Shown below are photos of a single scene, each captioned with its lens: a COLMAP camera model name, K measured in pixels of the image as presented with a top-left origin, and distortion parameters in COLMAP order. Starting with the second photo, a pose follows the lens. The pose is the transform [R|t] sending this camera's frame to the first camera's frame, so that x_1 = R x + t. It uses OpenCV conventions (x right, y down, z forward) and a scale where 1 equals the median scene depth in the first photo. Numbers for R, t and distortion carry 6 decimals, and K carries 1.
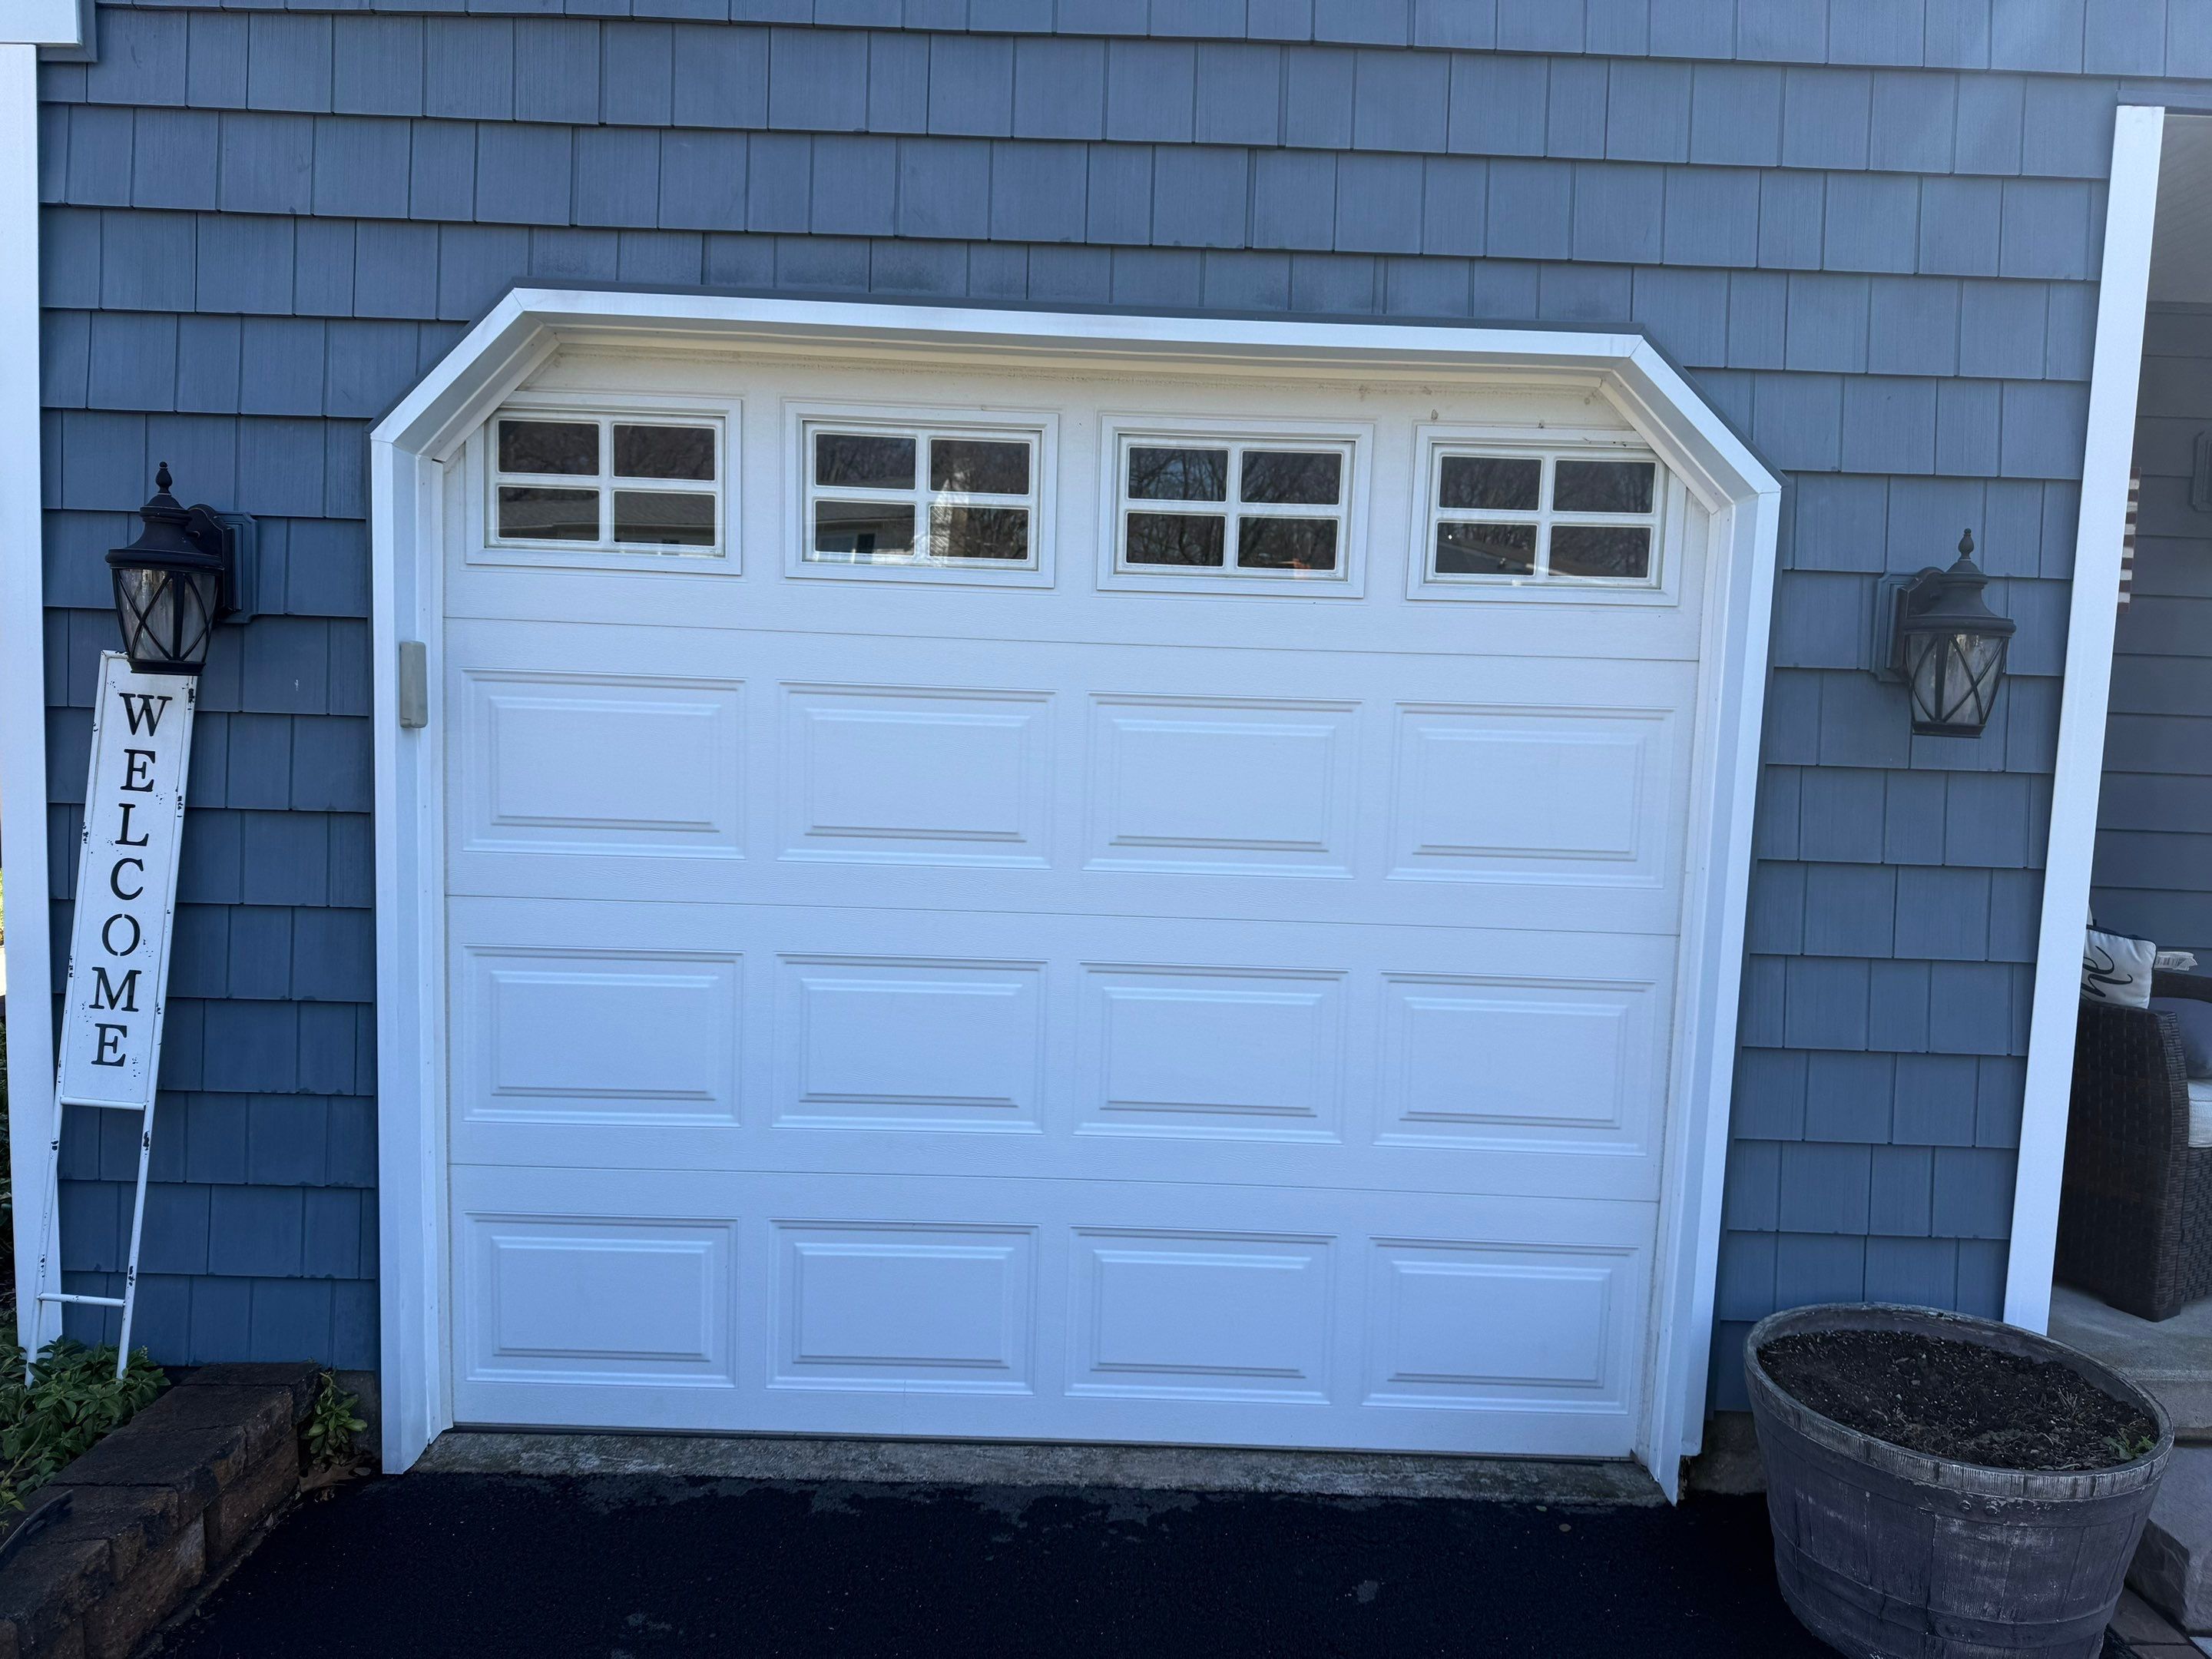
lens RADIAL K [[1547.3, 0, 1101.1], [0, 1547.3, 839.3], [0, 0, 1]] dist [0.065419, -0.088181]
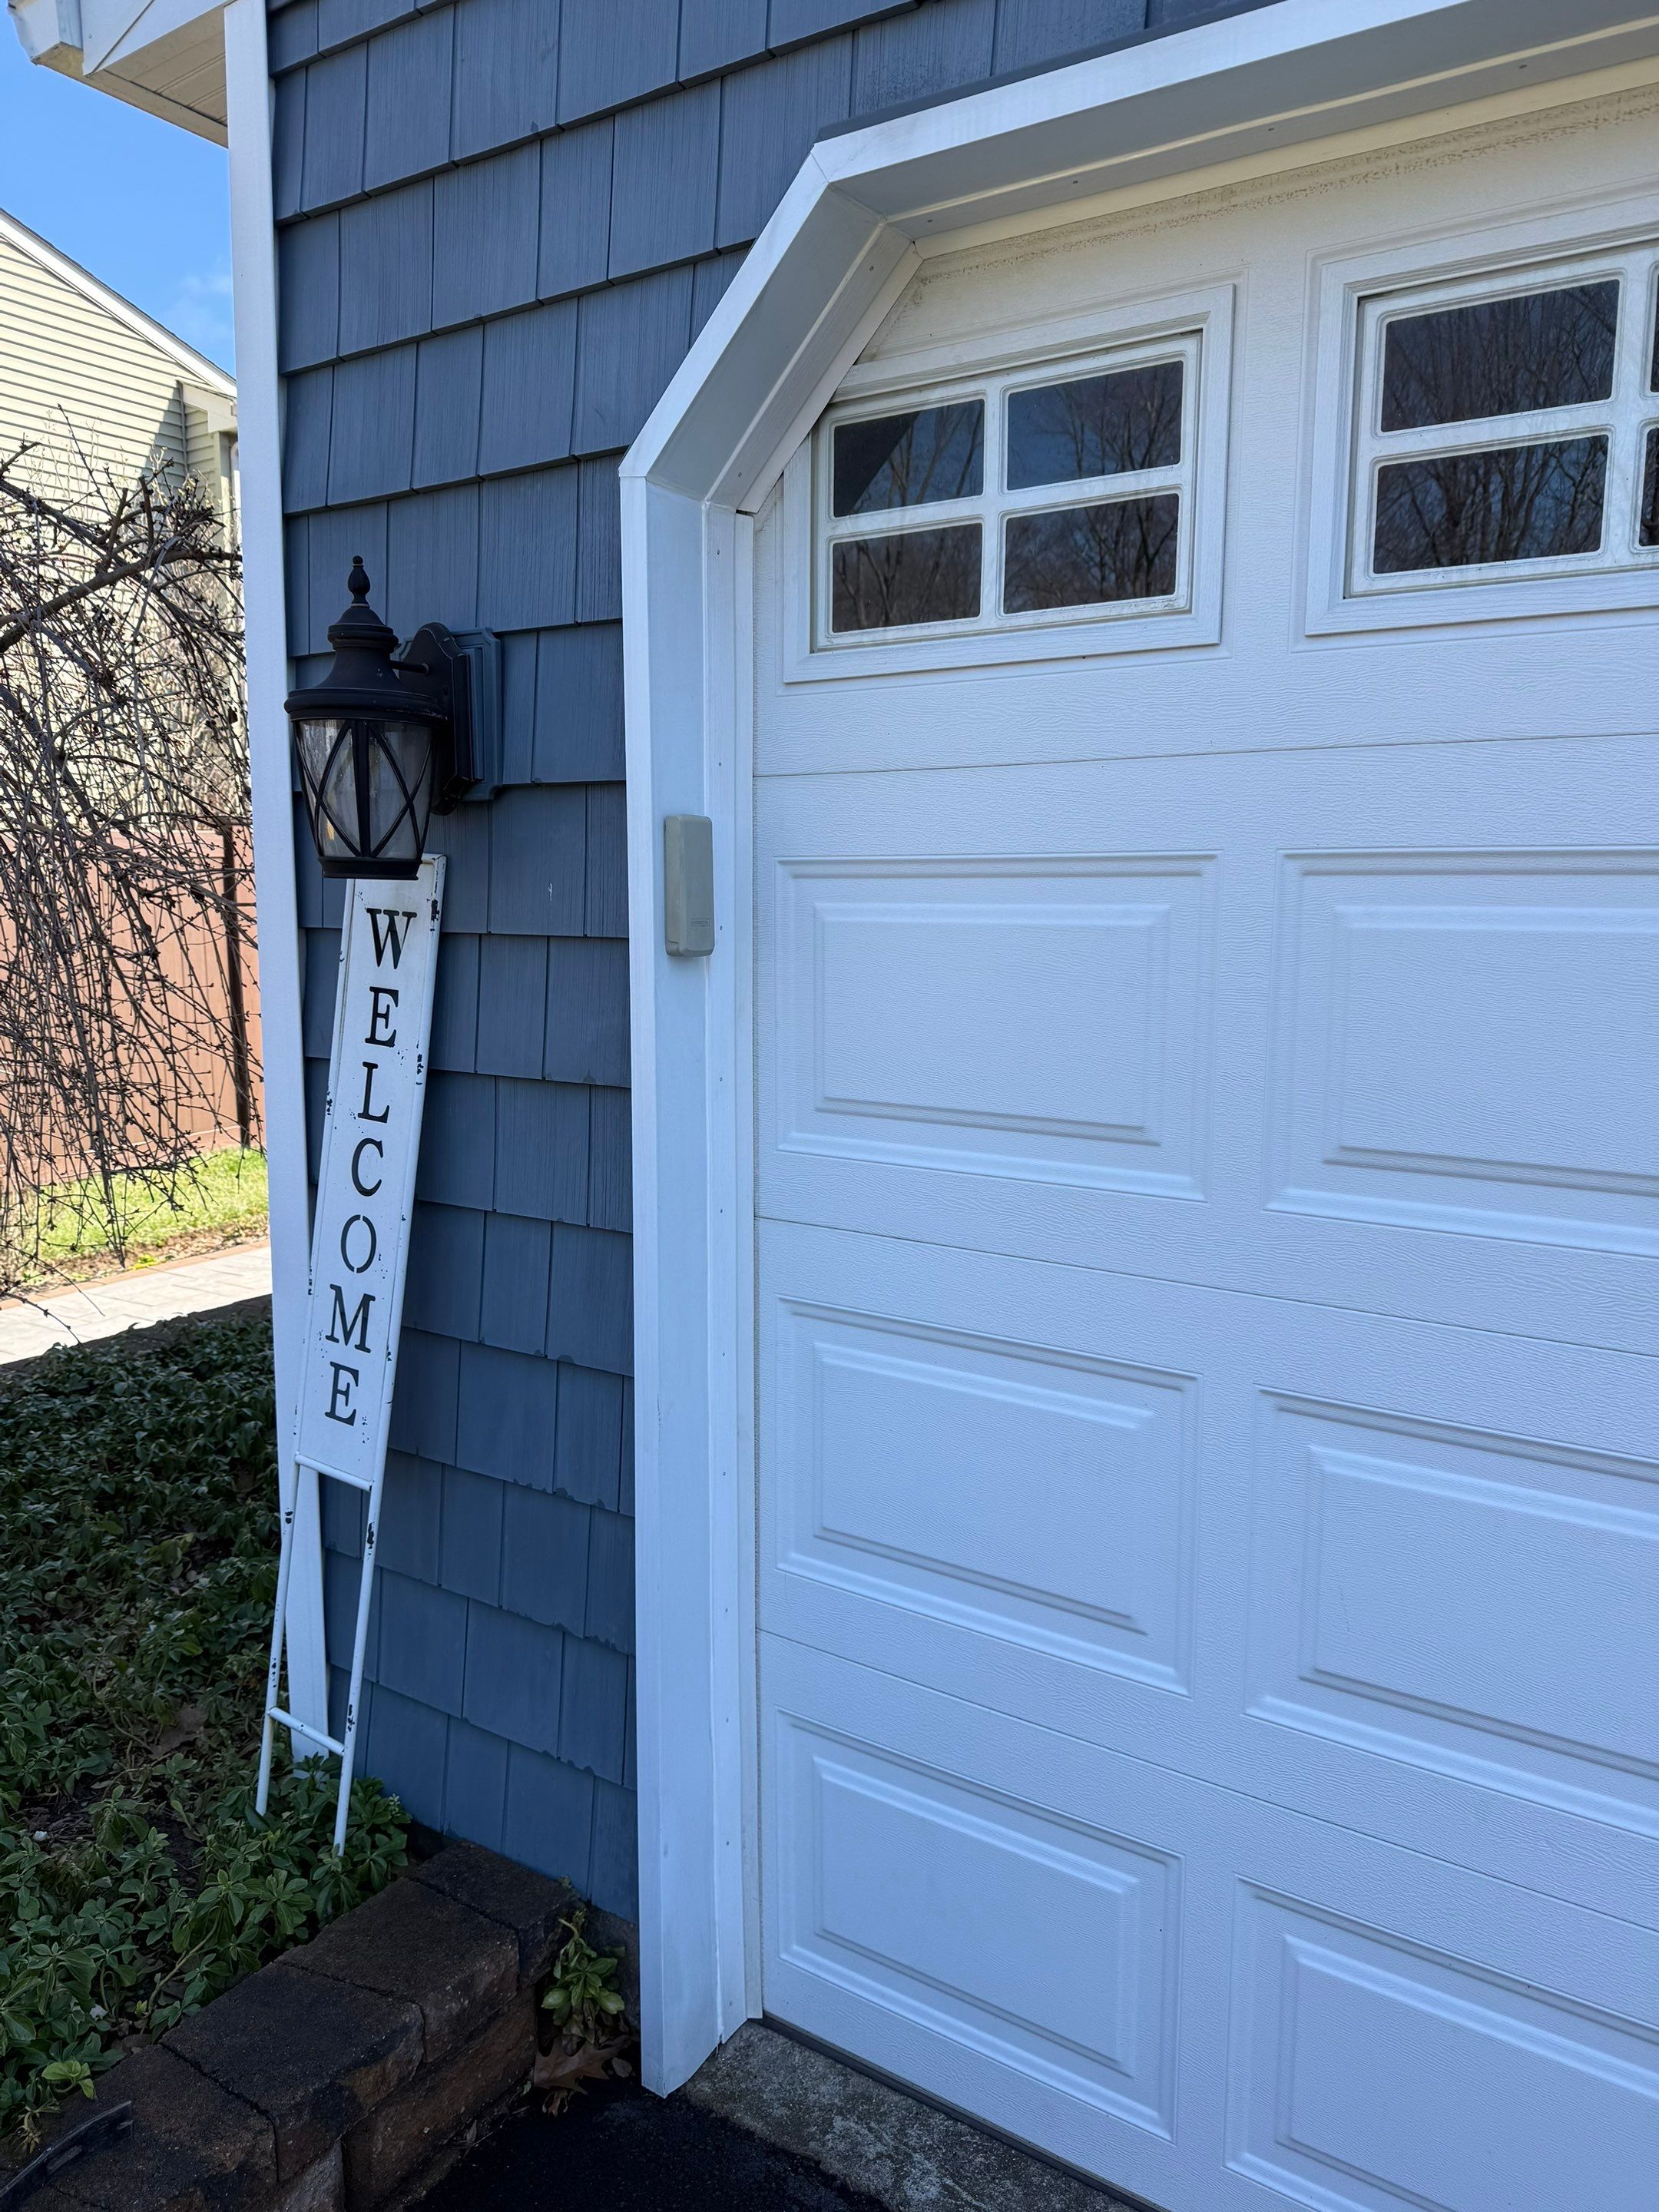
lens RADIAL K [[1547.3, 0, 825.4], [0, 1547.3, 1113.0], [0, 0, 1]] dist [0.065419, -0.088181]
pose [[0.830478, 0.051048, -0.554708, -0.050454], [-0.027815, 0.998350, 0.050232, -0.041256], [0.556357, -0.026288, 0.830528, 0.521315]]
